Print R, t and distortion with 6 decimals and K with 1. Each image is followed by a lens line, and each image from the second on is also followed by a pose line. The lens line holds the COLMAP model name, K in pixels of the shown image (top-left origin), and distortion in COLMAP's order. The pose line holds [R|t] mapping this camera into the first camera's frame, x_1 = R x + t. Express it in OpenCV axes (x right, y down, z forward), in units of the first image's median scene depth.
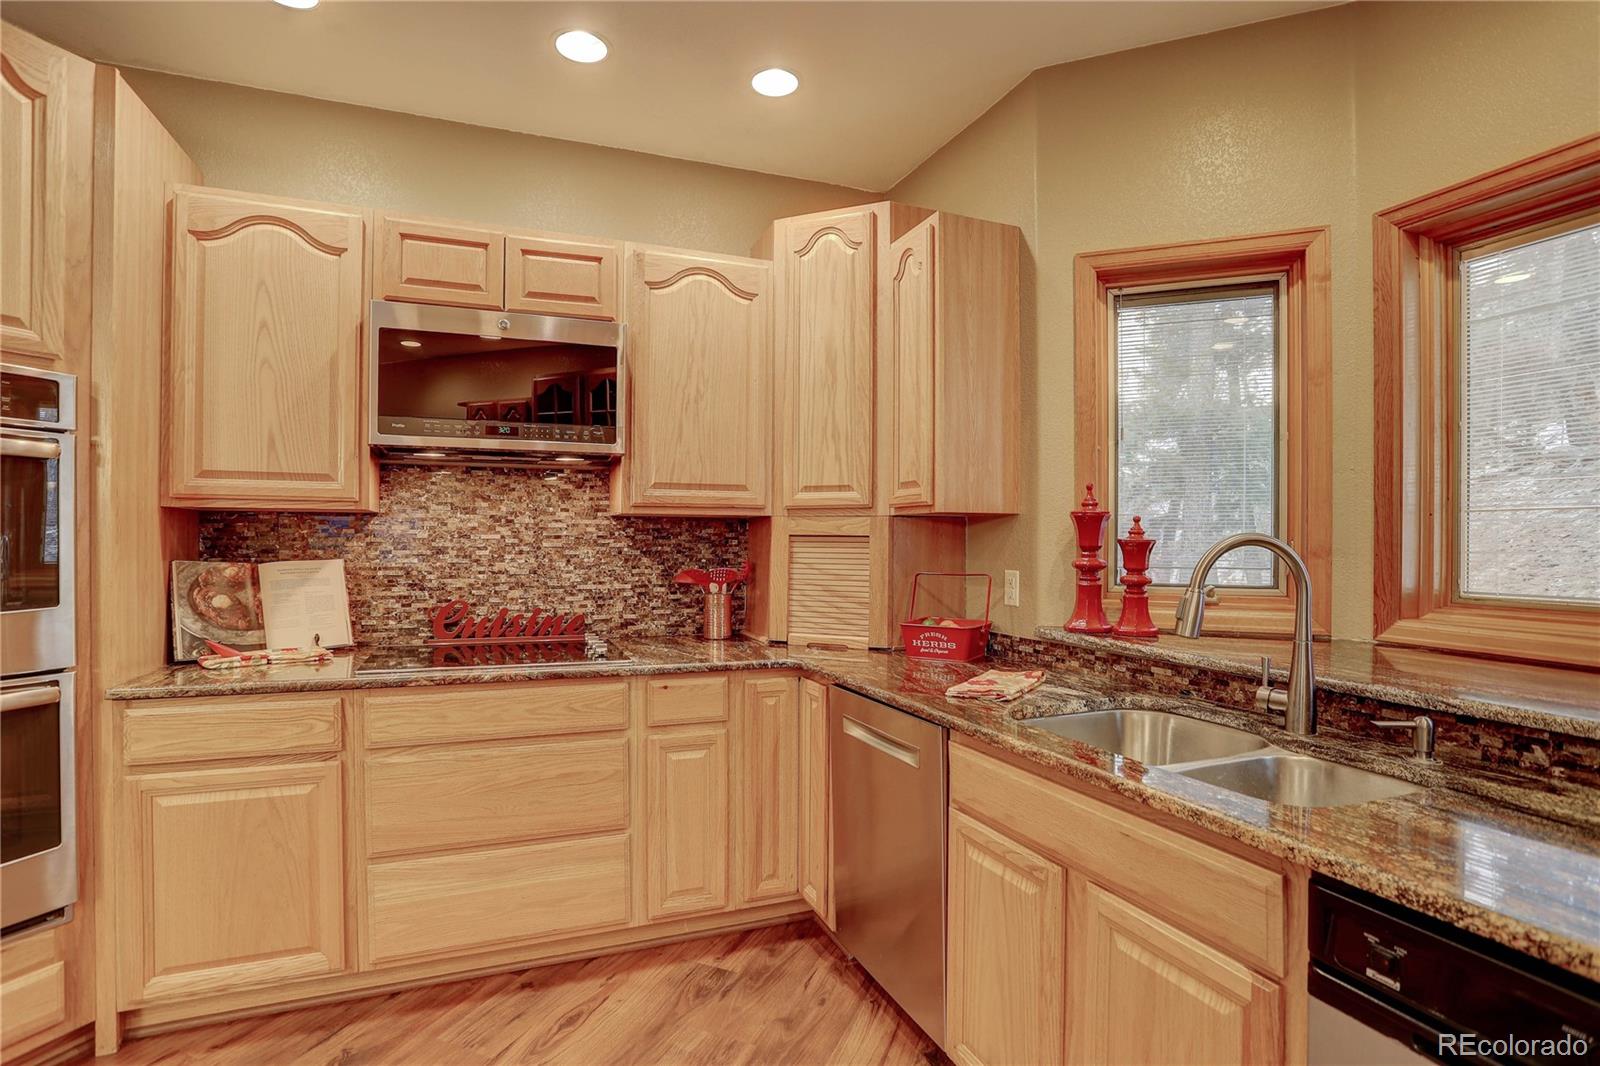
lens RADIAL K [[793.8, 0, 784.1], [0, 793.8, 543.6], [0, 0, 1]] dist [-0.041091, 0.000654]
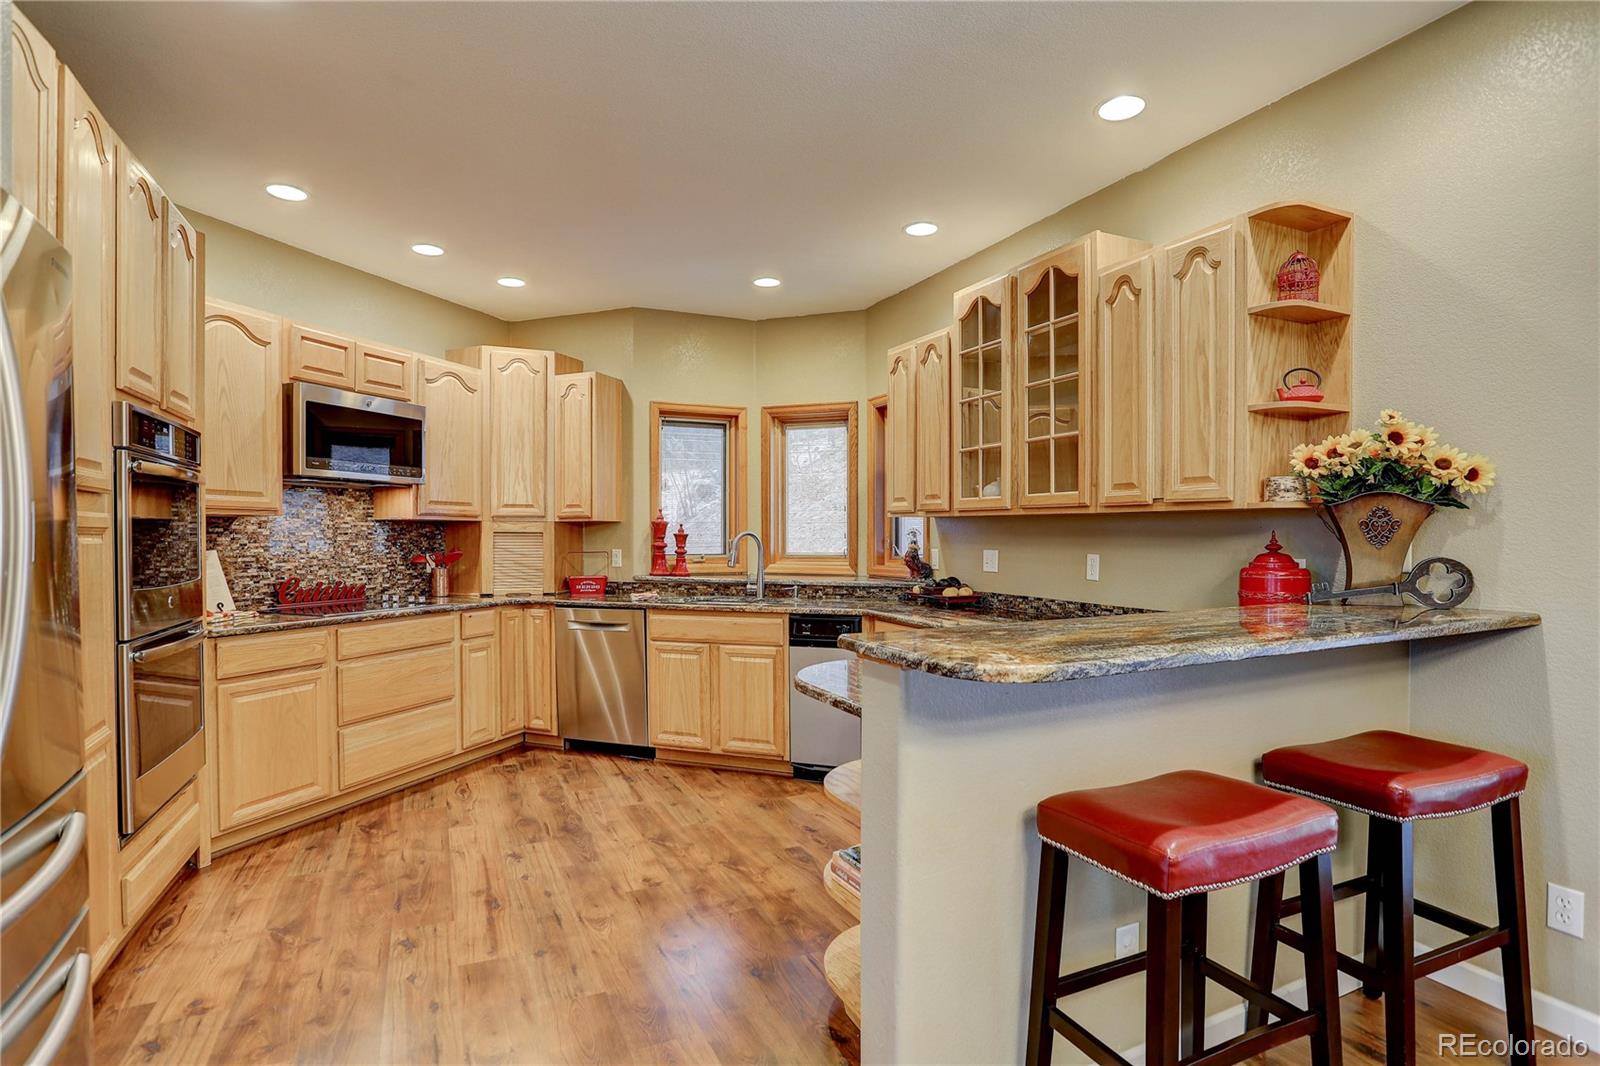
lens RADIAL K [[793.8, 0, 784.1], [0, 793.8, 543.6], [0, 0, 1]] dist [-0.041091, 0.000654]
pose [[0.678513, -0.012334, 0.734484, -0.930360], [0.009262, 0.999923, 0.008235, 0.006616], [-0.734530, 0.001215, 0.678576, -0.701141]]
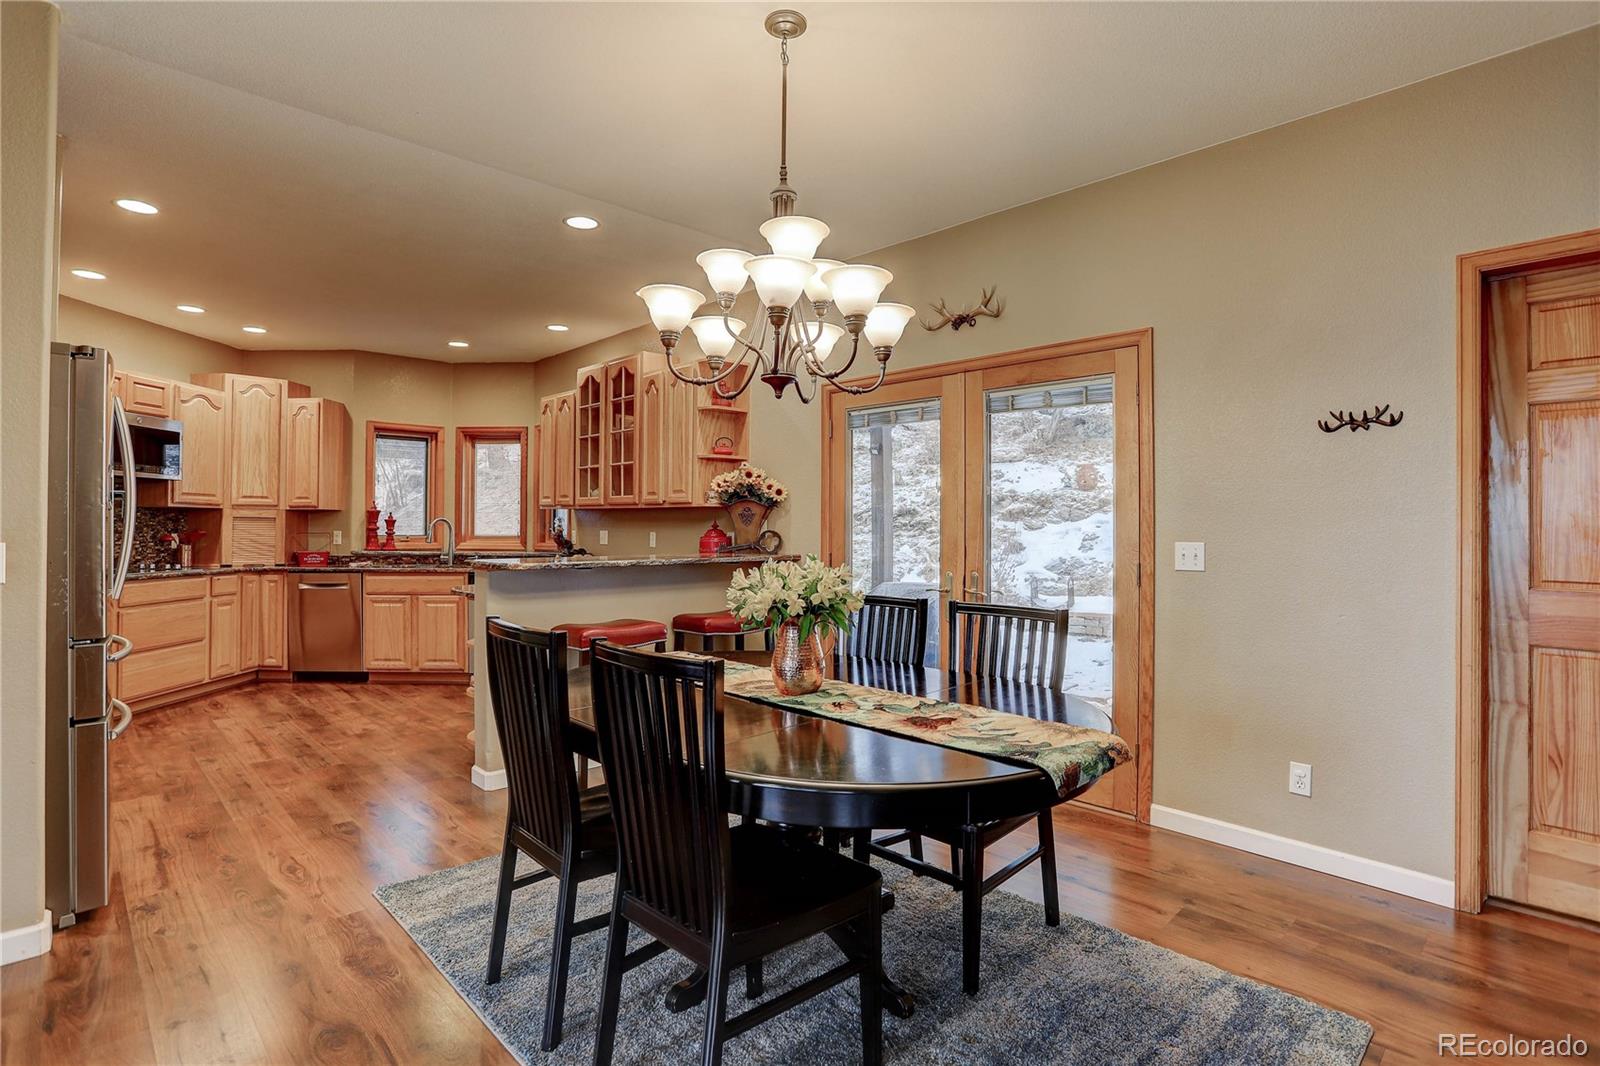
lens RADIAL K [[782.5, 0, 743.3], [0, 782.5, 517.3], [0, 0, 1]] dist [-0.003154, 0.000294]
pose [[0.435551, 0.009203, 0.900117, -1.524774], [0.004784, 0.999910, -0.012538, 0.027729], [-0.900152, 0.009768, 0.435467, -1.410238]]
